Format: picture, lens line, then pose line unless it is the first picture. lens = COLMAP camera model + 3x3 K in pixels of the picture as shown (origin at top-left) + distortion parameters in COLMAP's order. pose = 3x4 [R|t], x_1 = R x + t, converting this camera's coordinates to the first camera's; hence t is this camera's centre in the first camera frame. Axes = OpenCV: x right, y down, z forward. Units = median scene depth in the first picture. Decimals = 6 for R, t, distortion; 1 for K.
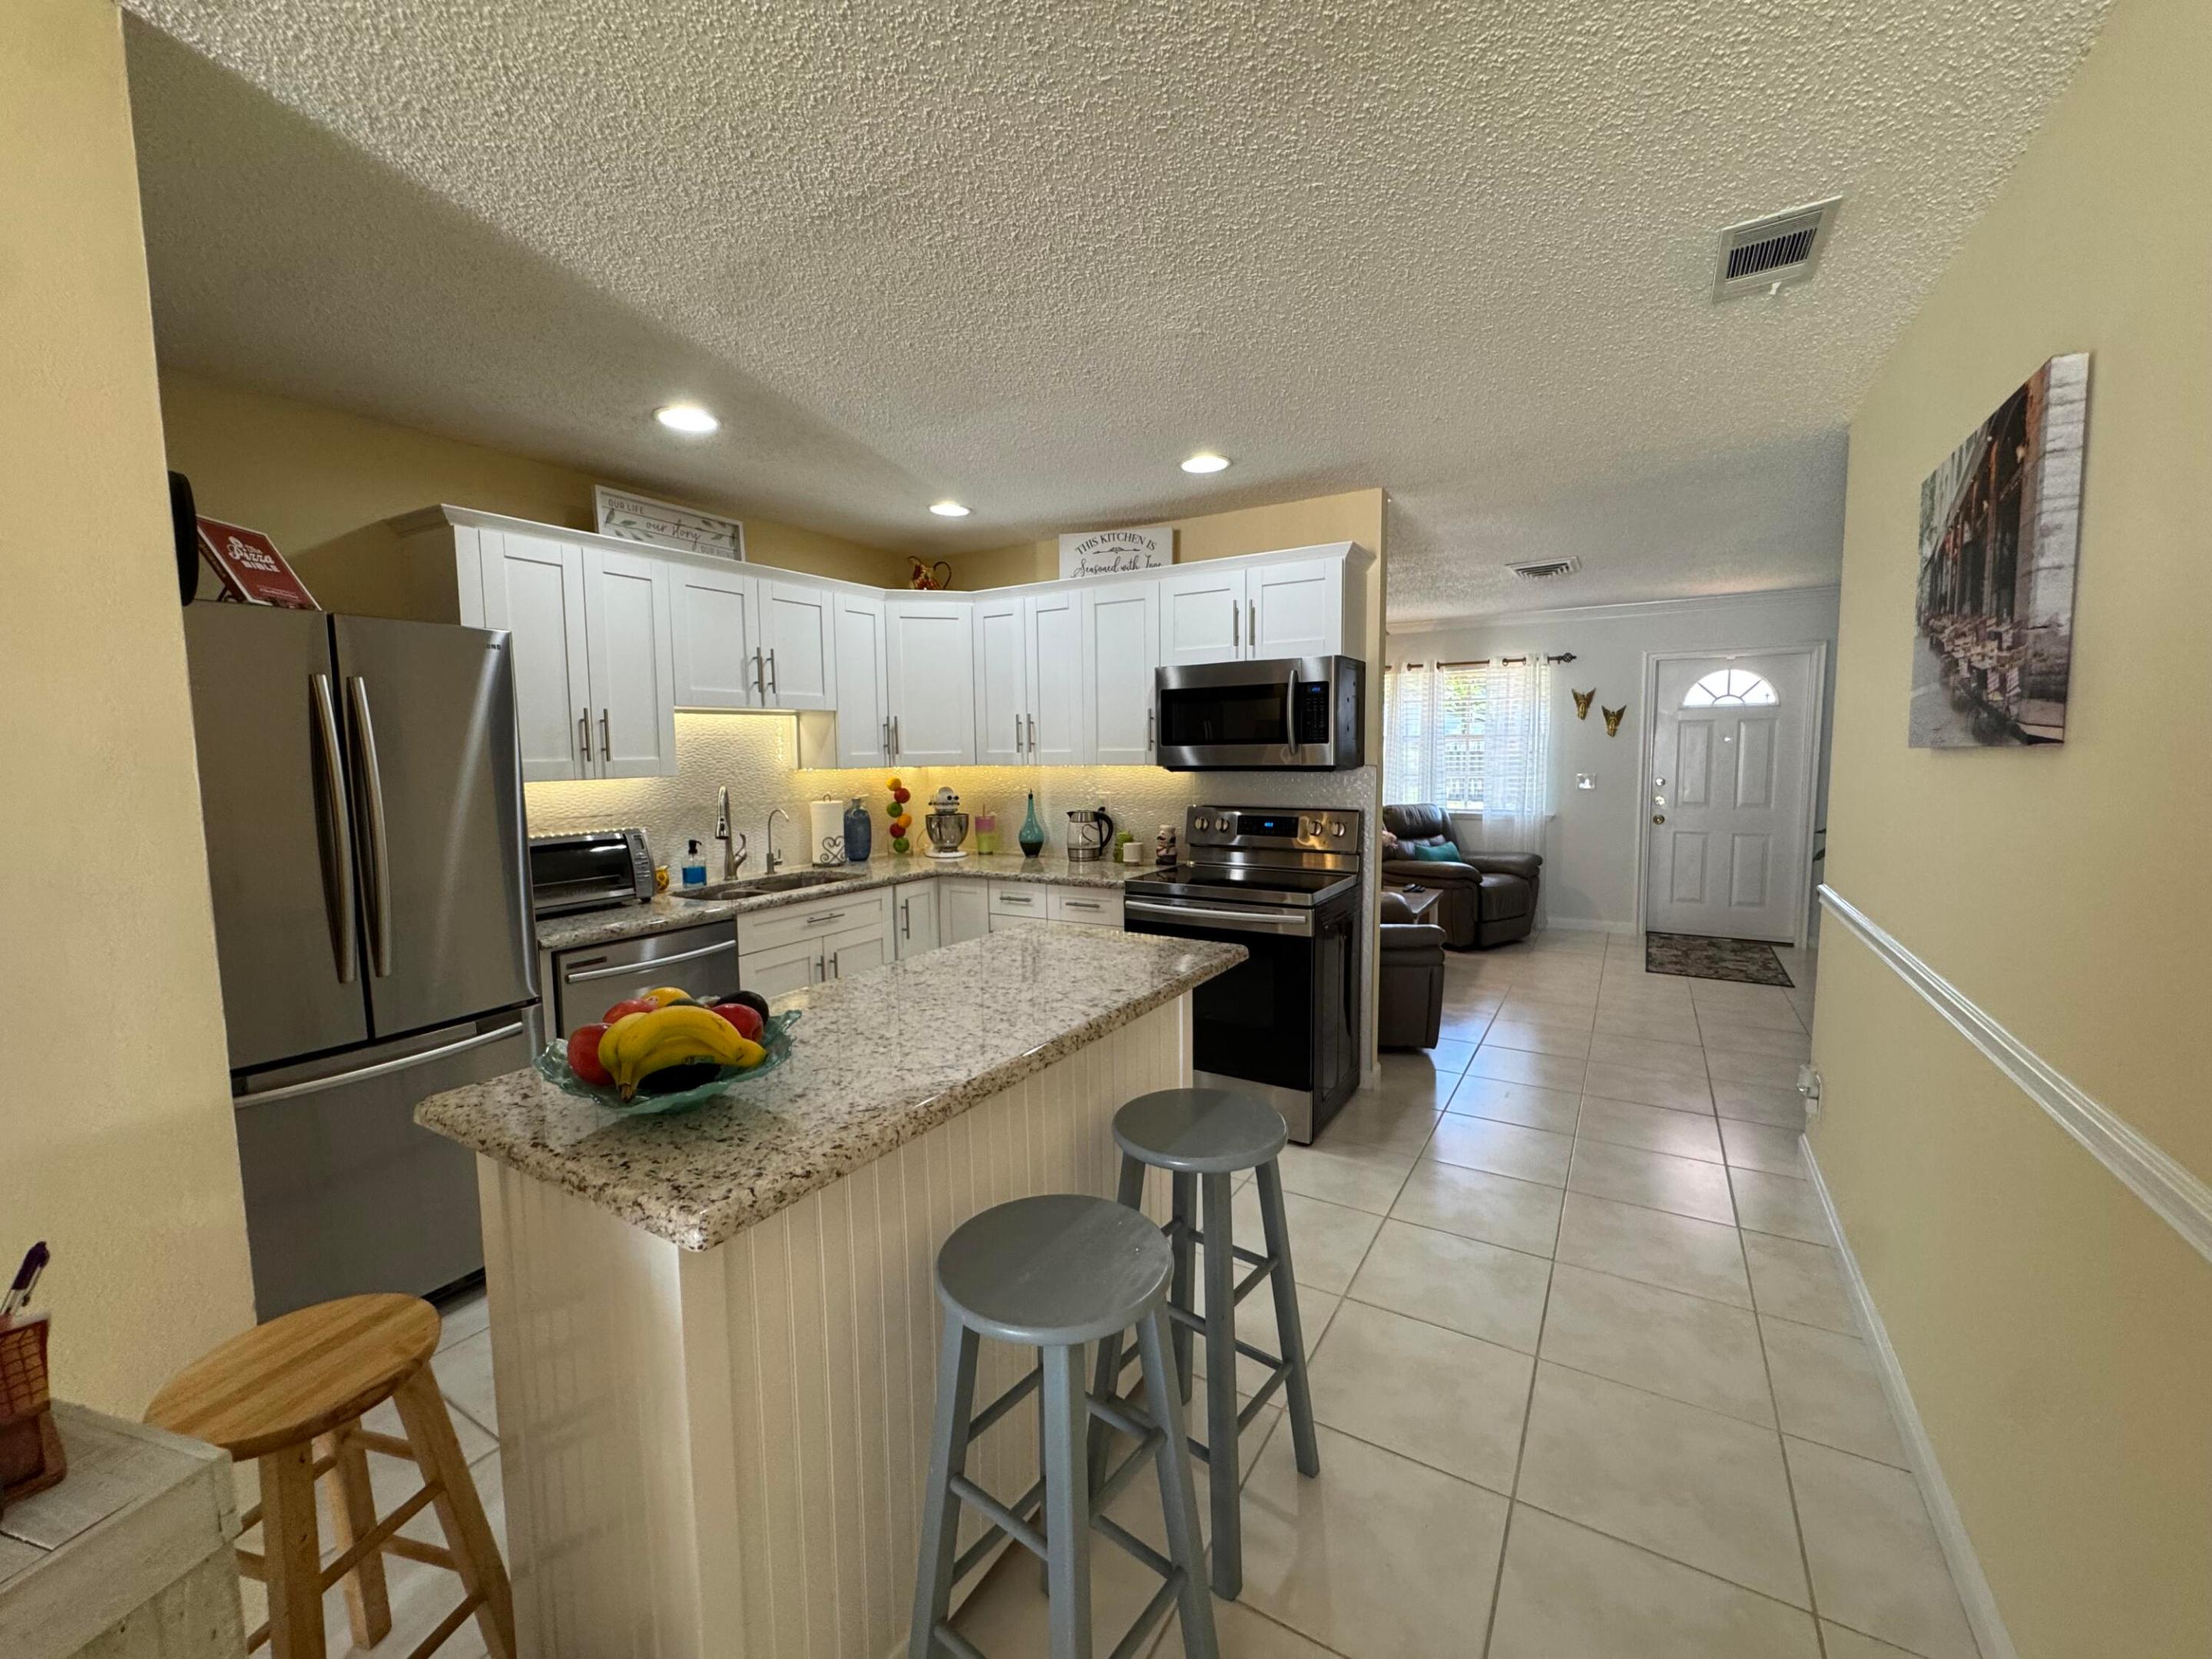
lens RADIAL K [[891.3, 0, 1105.9], [0, 891.3, 830.5], [0, 0, 1]] dist [-0.006228, 0.001182]
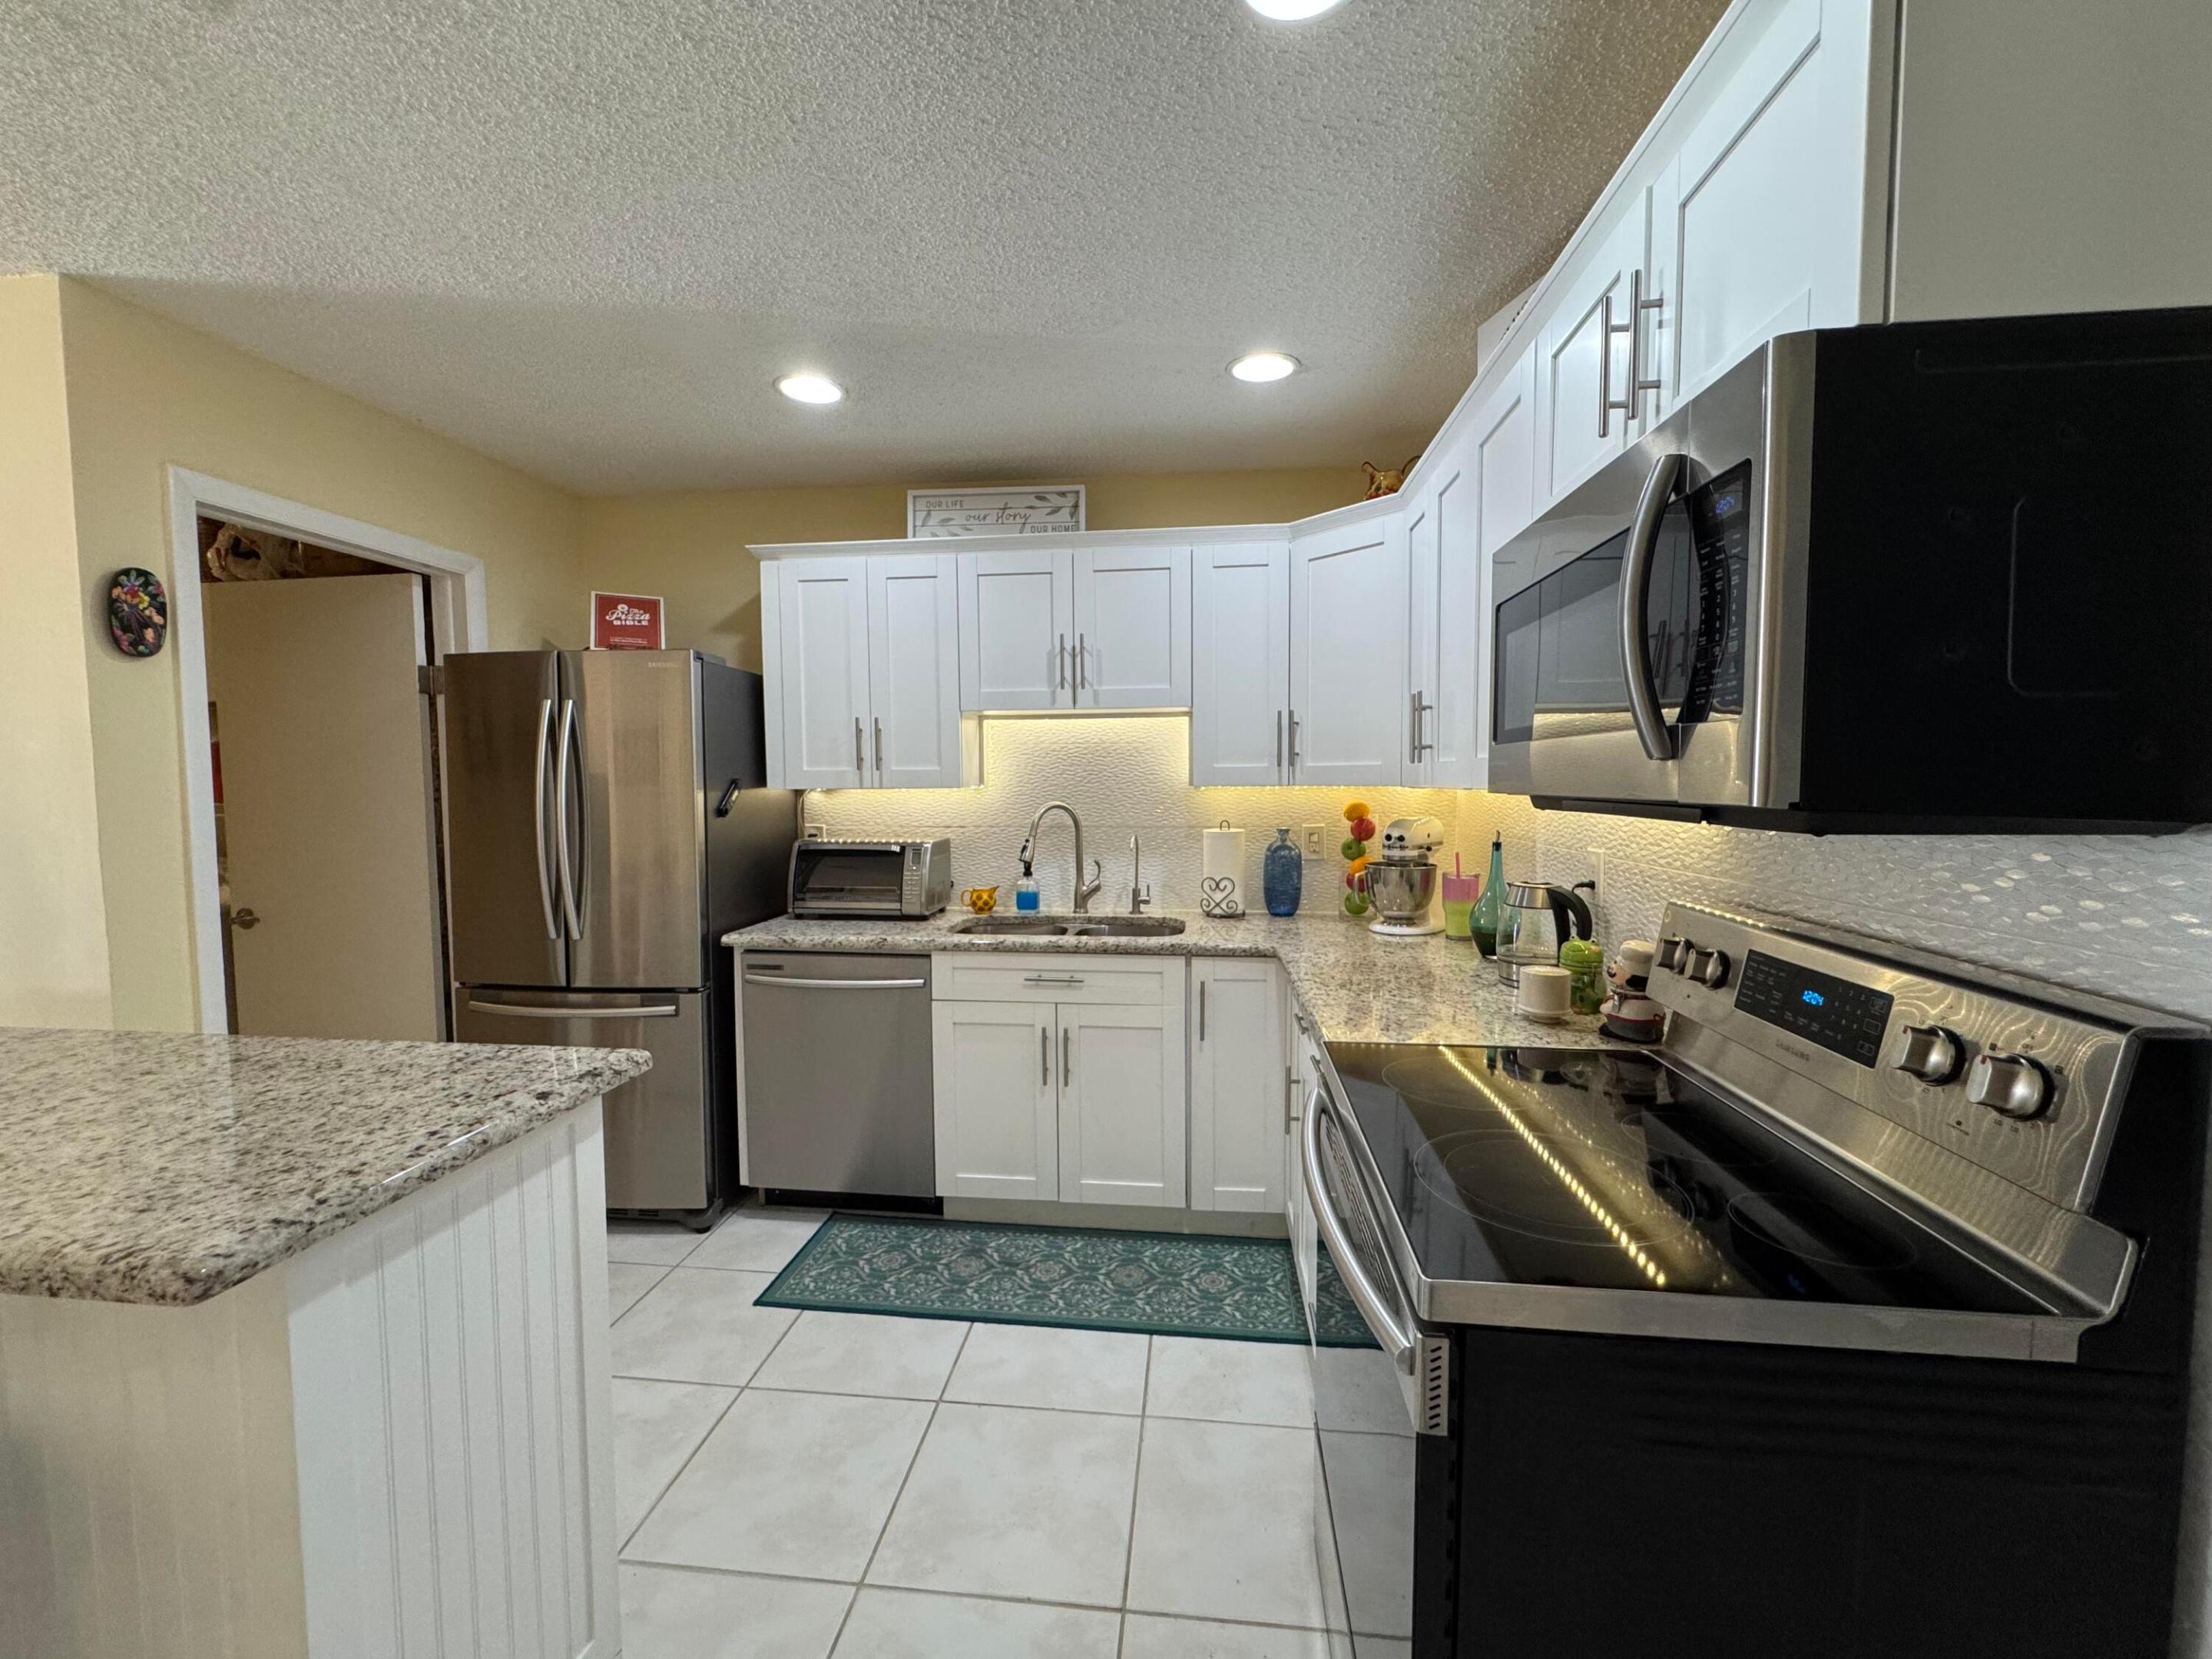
lens RADIAL K [[891.3, 0, 1103.5], [0, 891.3, 827.9], [0, 0, 1]] dist [-0.006228, 0.001182]
pose [[0.414834, 0.063405, -0.907685, 0.372238], [-0.084719, 0.995927, 0.030851, -0.056043], [0.905945, 0.064100, 0.418516, 0.691890]]
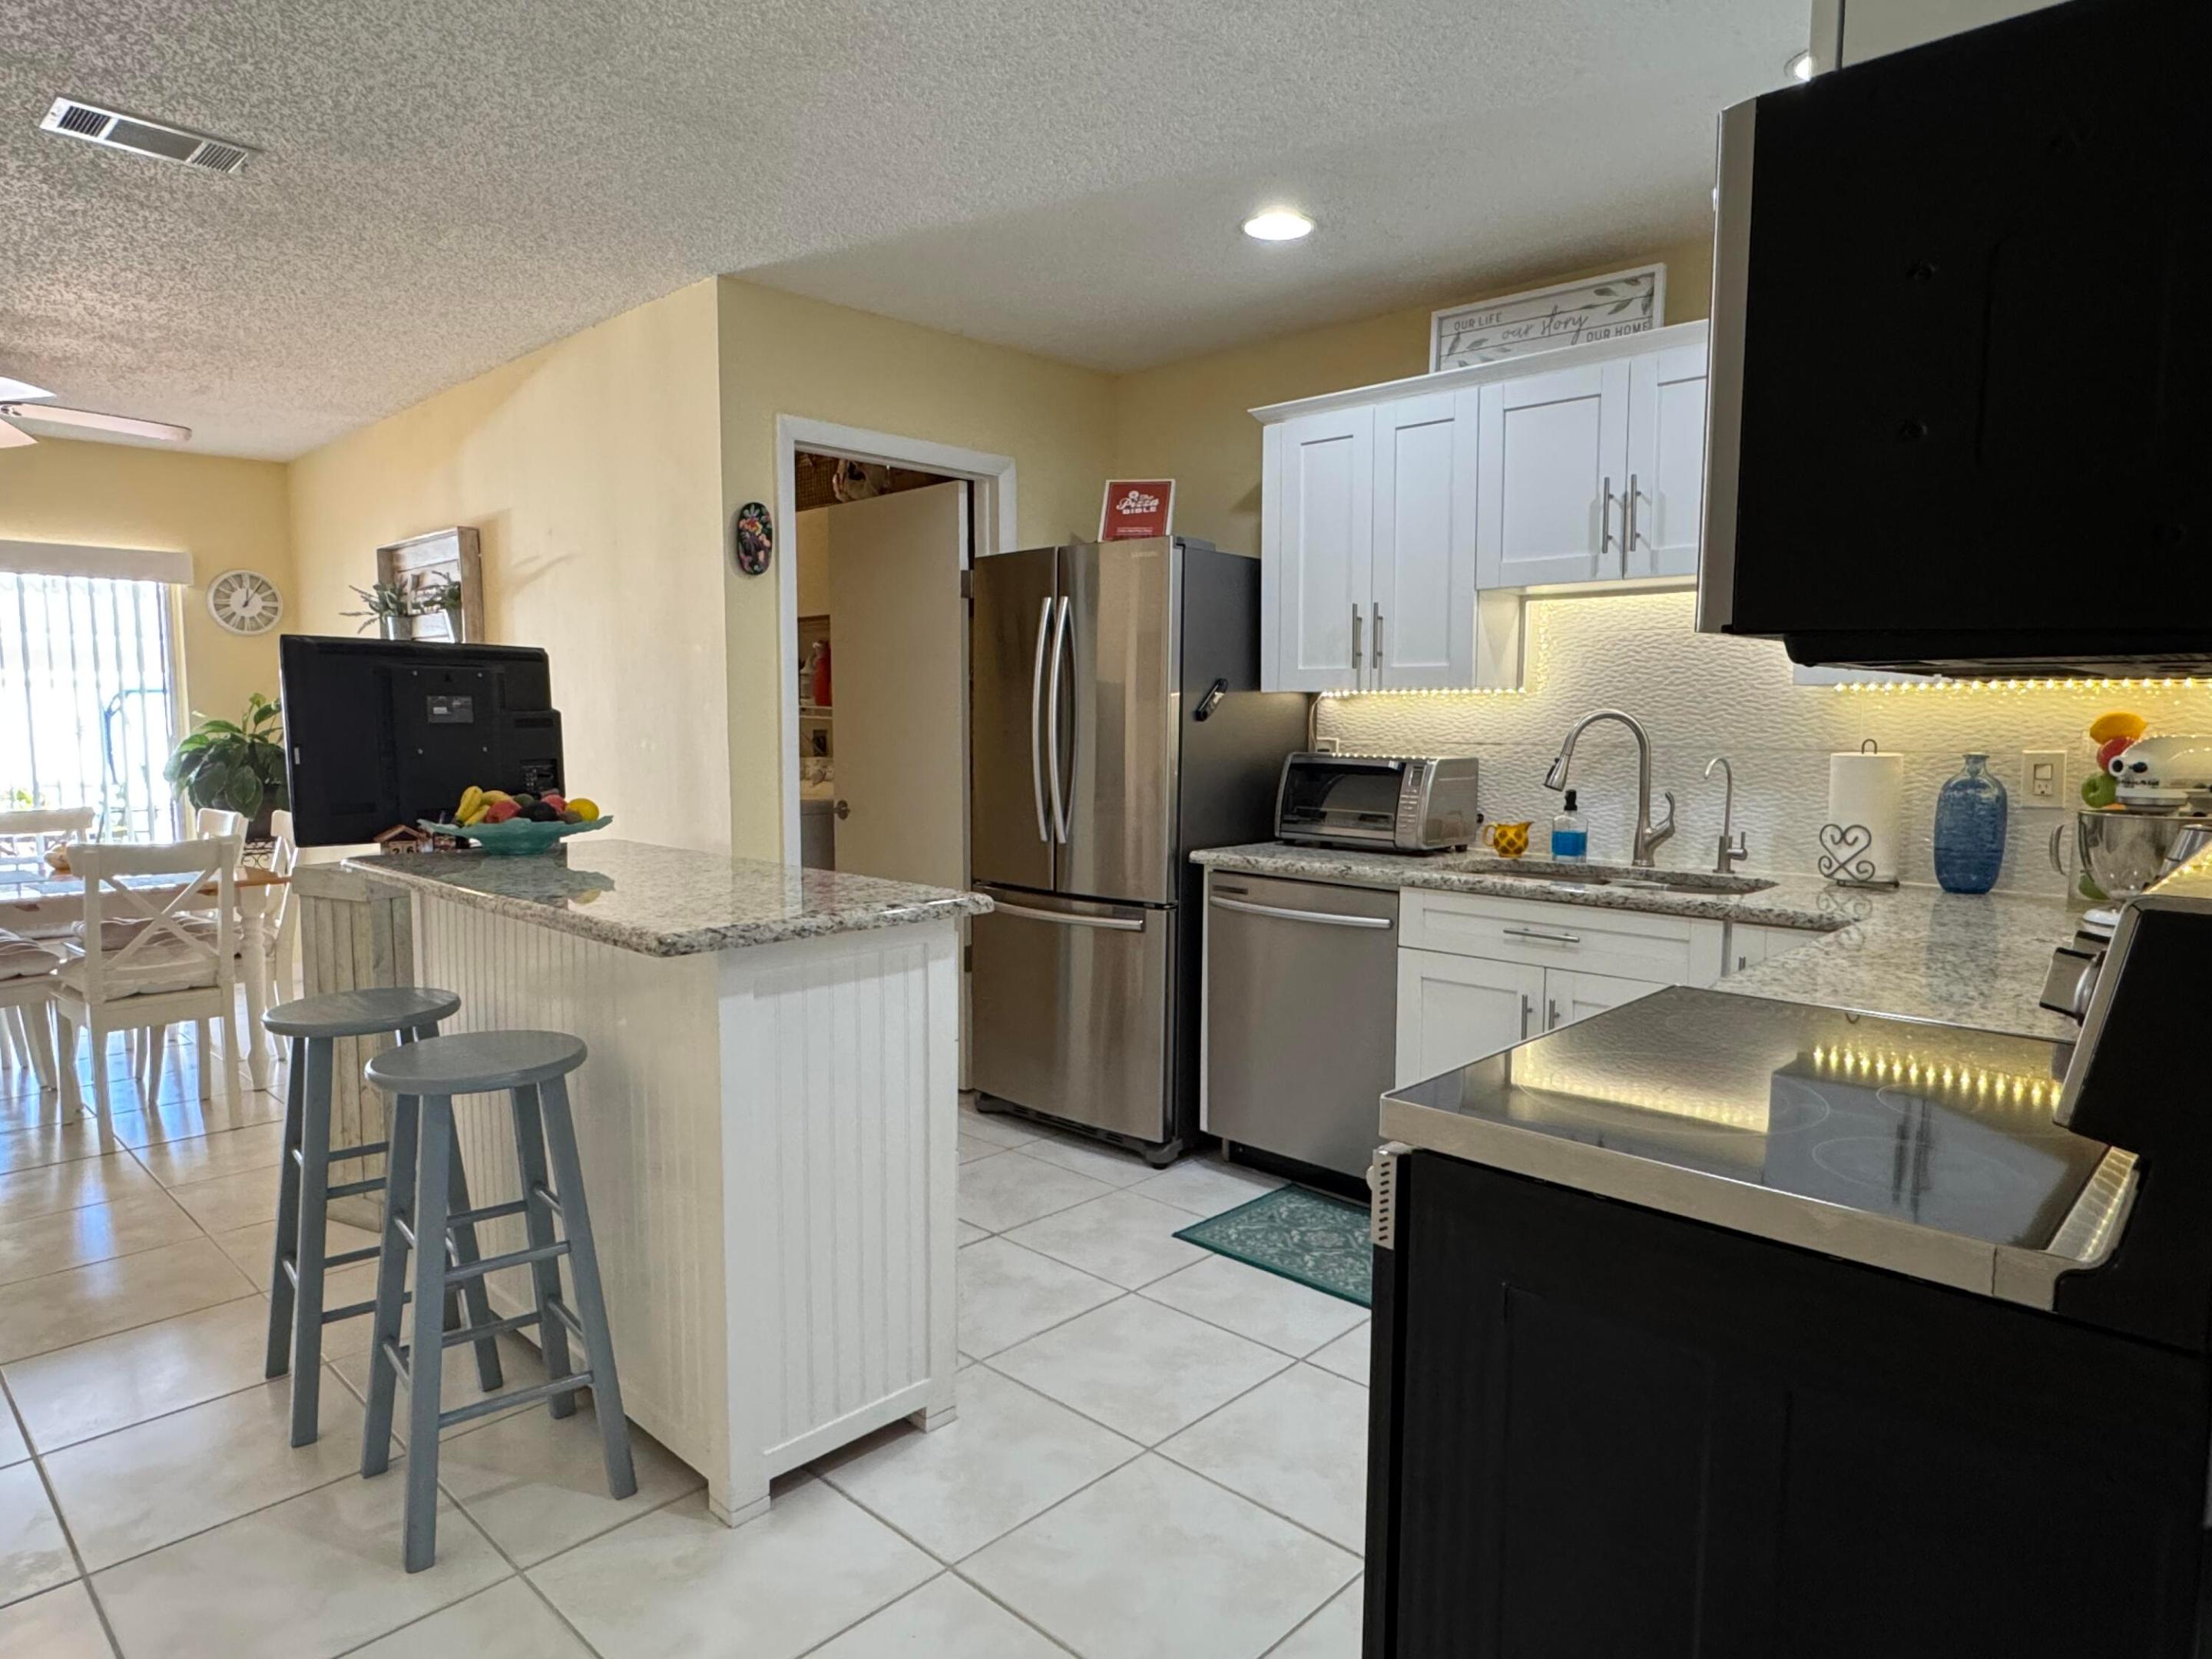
lens RADIAL K [[1331.2, 0, 1090.8], [0, 1331.2, 831.5], [0, 0, 1]] dist [-0.007465, 0.002864]
pose [[-0.226937, 0.100017, -0.968760, 0.570552], [-0.090104, 0.988290, 0.123141, -0.048043], [0.969732, 0.115235, -0.215268, 0.868061]]
